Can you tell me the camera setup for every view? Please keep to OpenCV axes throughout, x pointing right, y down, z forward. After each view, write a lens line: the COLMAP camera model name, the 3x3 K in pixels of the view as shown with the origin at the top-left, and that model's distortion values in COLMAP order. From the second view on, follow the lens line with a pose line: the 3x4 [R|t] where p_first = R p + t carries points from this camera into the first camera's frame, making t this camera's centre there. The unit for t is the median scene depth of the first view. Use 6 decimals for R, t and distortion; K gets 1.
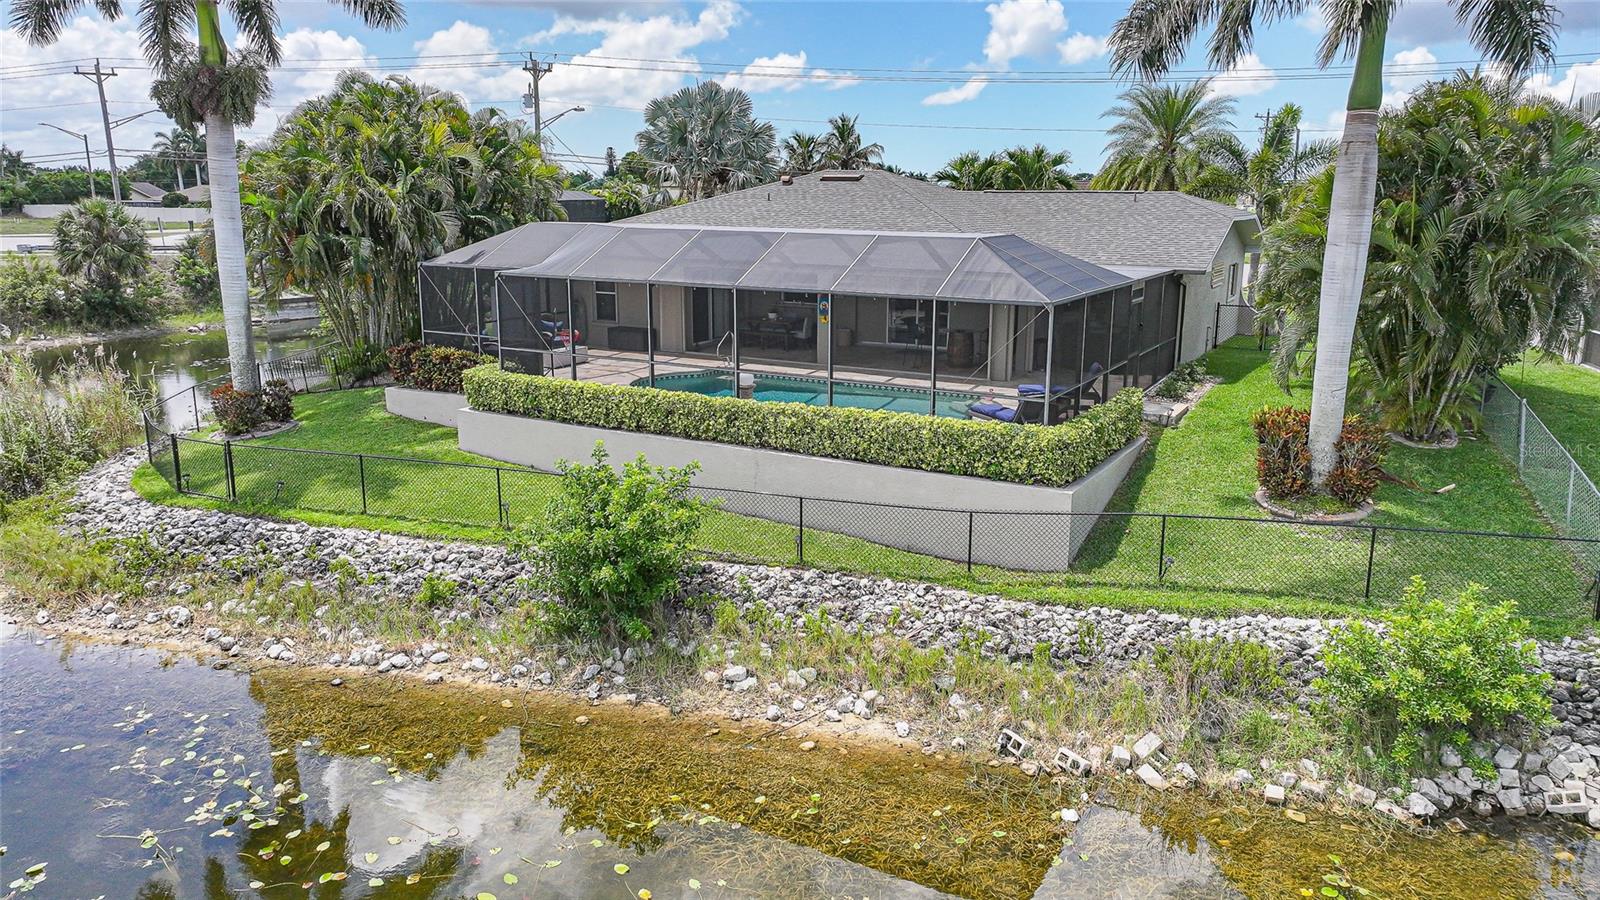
lens RADIAL K [[1122.6, 0, 806.3], [0, 1122.6, 444.1], [0, 0, 1]] dist [-0.000451, 0.003602]
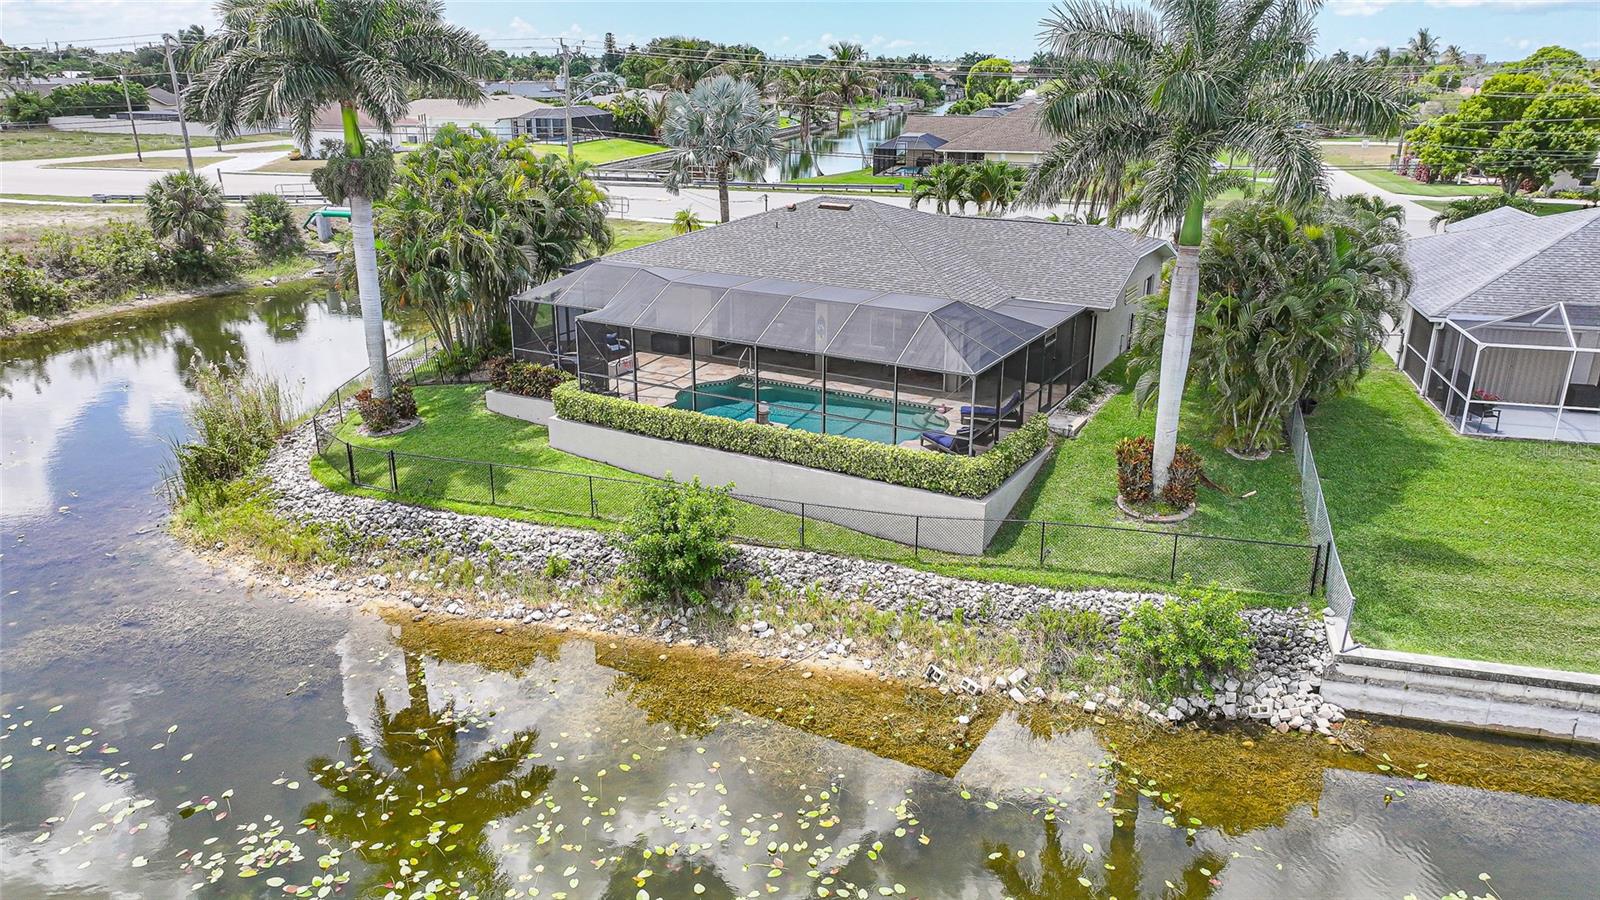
lens RADIAL K [[1122.6, 0, 806.3], [0, 1122.6, 444.1], [0, 0, 1]] dist [-0.000451, 0.003602]
pose [[0.999999, 0.000031, -0.001703, 0.002266], [0.000148, 0.994499, 0.104745, -0.187320], [0.001697, -0.104746, 0.994498, -0.459619]]
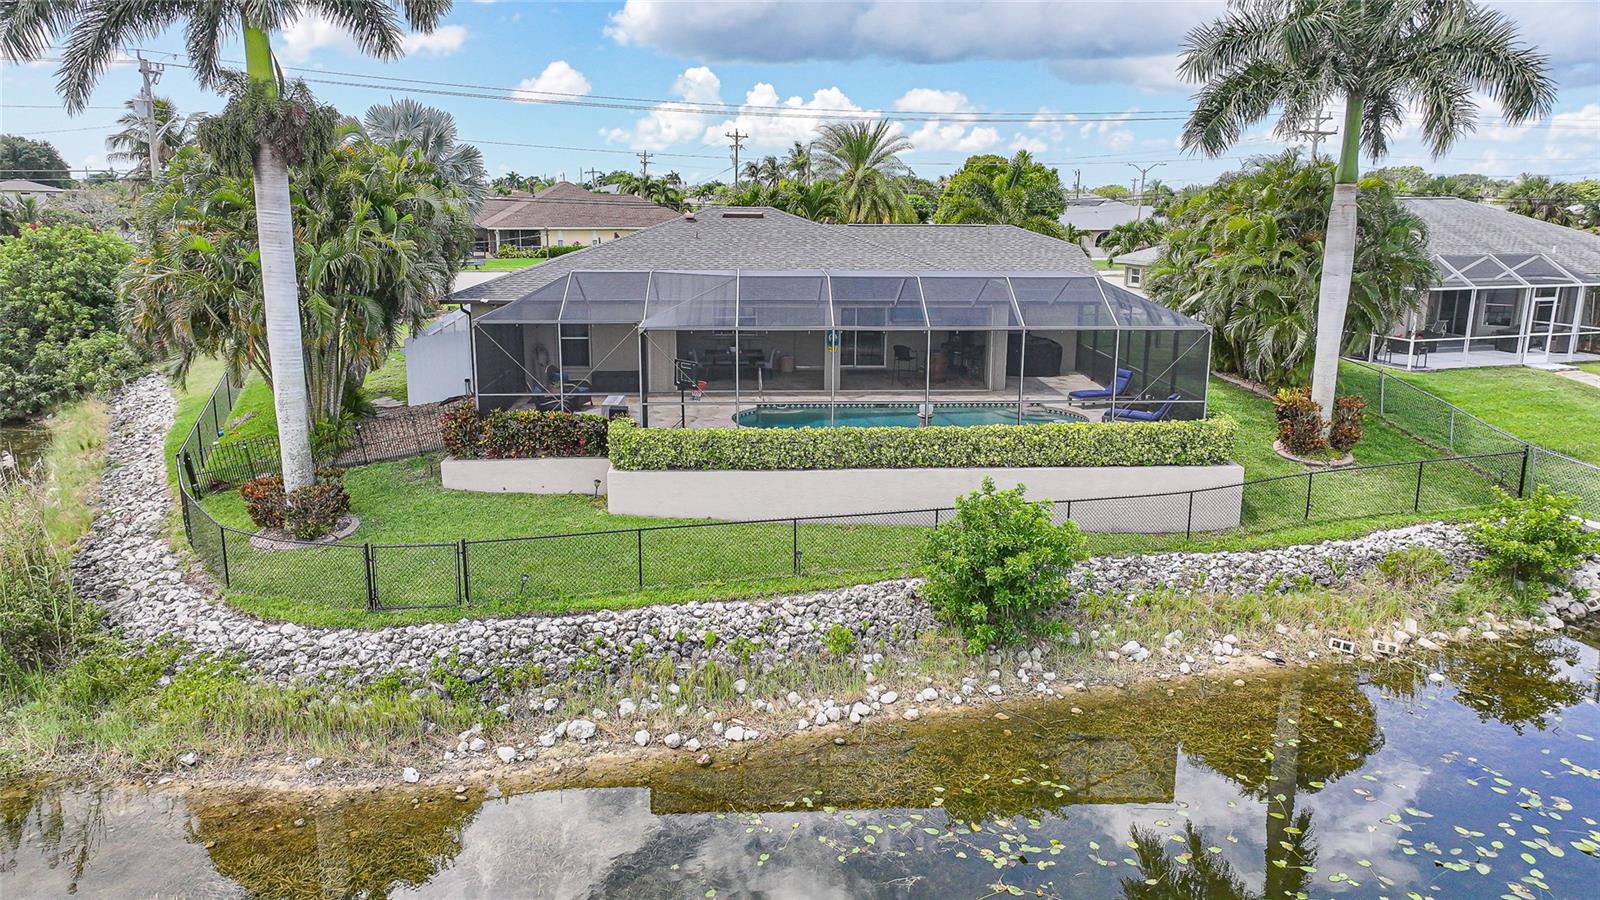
lens RADIAL K [[1129.5, 0, 804.9], [0, 1129.5, 430.0], [0, 0, 1]] dist [-0.001001, 0.001964]
pose [[0.841465, -0.110362, 0.528920, -0.895121], [0.117932, 0.992829, 0.019541, -0.086660], [-0.527284, 0.045933, 0.848447, 0.125854]]
